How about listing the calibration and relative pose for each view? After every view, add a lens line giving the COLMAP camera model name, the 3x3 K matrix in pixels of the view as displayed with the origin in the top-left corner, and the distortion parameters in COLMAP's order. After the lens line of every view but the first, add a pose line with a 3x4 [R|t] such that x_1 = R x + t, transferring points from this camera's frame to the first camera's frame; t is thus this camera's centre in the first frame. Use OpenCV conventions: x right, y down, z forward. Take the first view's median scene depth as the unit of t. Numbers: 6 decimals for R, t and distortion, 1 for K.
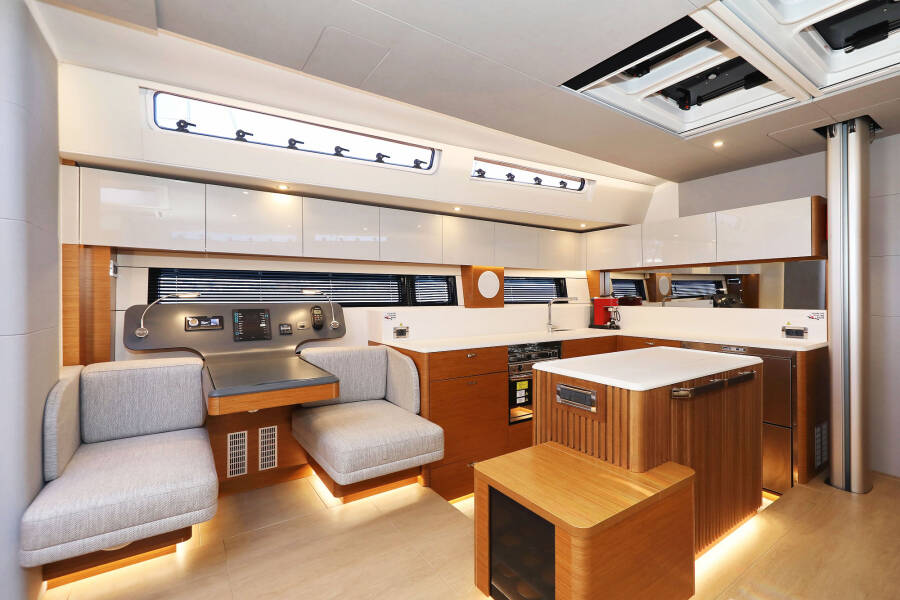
lens RADIAL K [[408.6, 0, 462.8], [0, 408.6, 294.2], [0, 0, 1]] dist [0.003689, 0.000277]
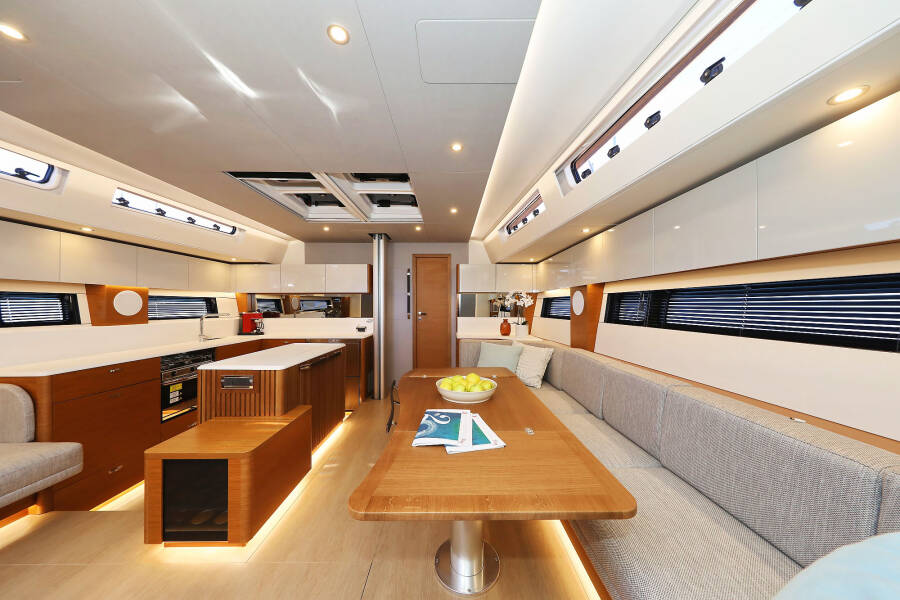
lens RADIAL K [[282.7, 0, 452.9], [0, 282.7, 304.4], [0, 0, 1]] dist [0.000144, -0.000038]
pose [[0.567265, 0.006126, 0.823513, -0.087228], [-0.002058, 0.999980, -0.006021, -0.023243], [-0.823533, 0.001721, 0.567266, -0.170347]]
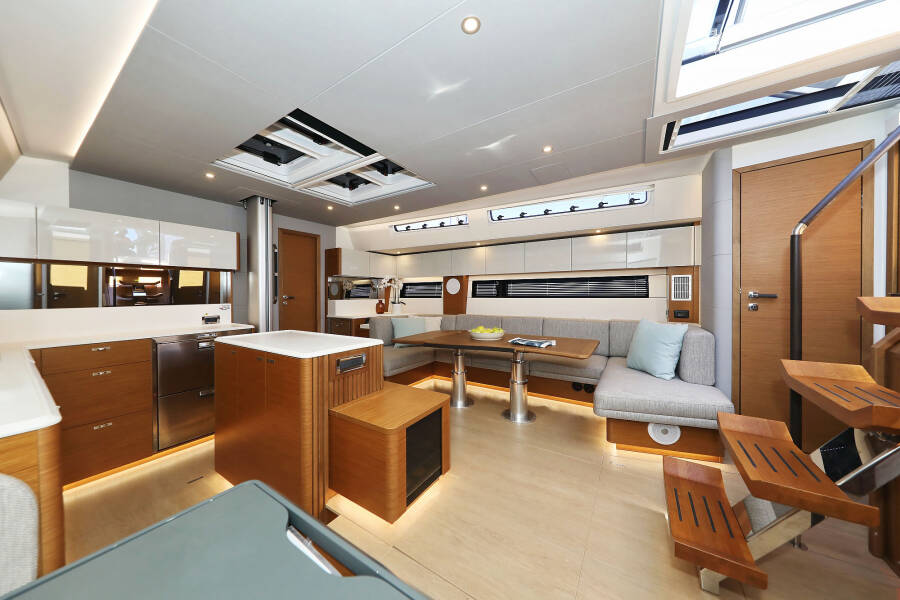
lens RADIAL K [[286.1, 0, 452.4], [0, 286.1, 292.5], [0, 0, 1]] dist [-0.001051, -0.000165]
pose [[-0.383311, 0.009301, 0.923573, -0.472237], [0.009931, 0.999933, -0.005949, 0.009546], [-0.923566, 0.006892, -0.383377, 0.641400]]
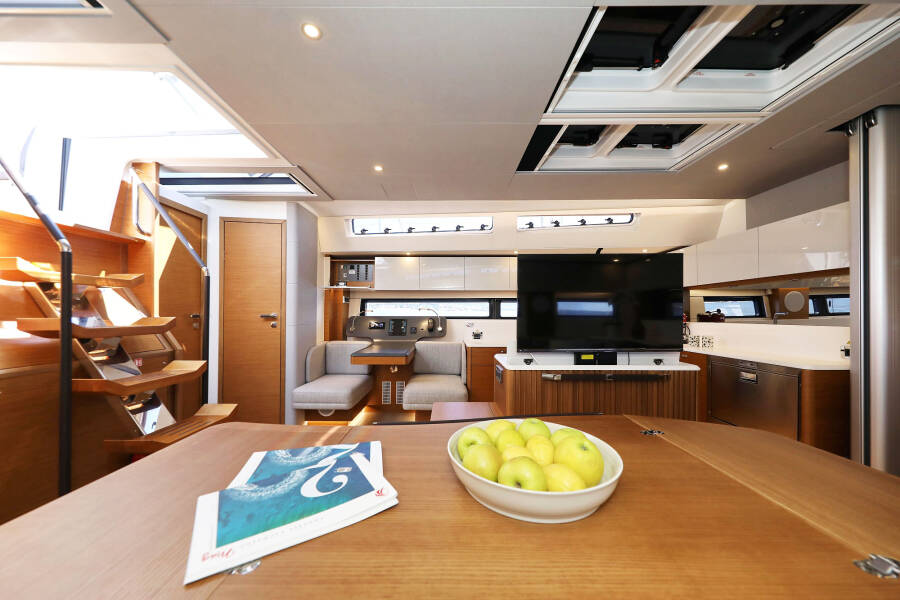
lens RADIAL K [[321.2, 0, 445.7], [0, 321.2, 311.6], [0, 0, 1]] dist [0.000356, 0.000035]
pose [[0.815343, -0.002968, -0.578971, 0.508077], [0.000472, 0.999990, -0.004461, 0.008554], [0.578978, 0.003364, 0.815336, -0.083873]]
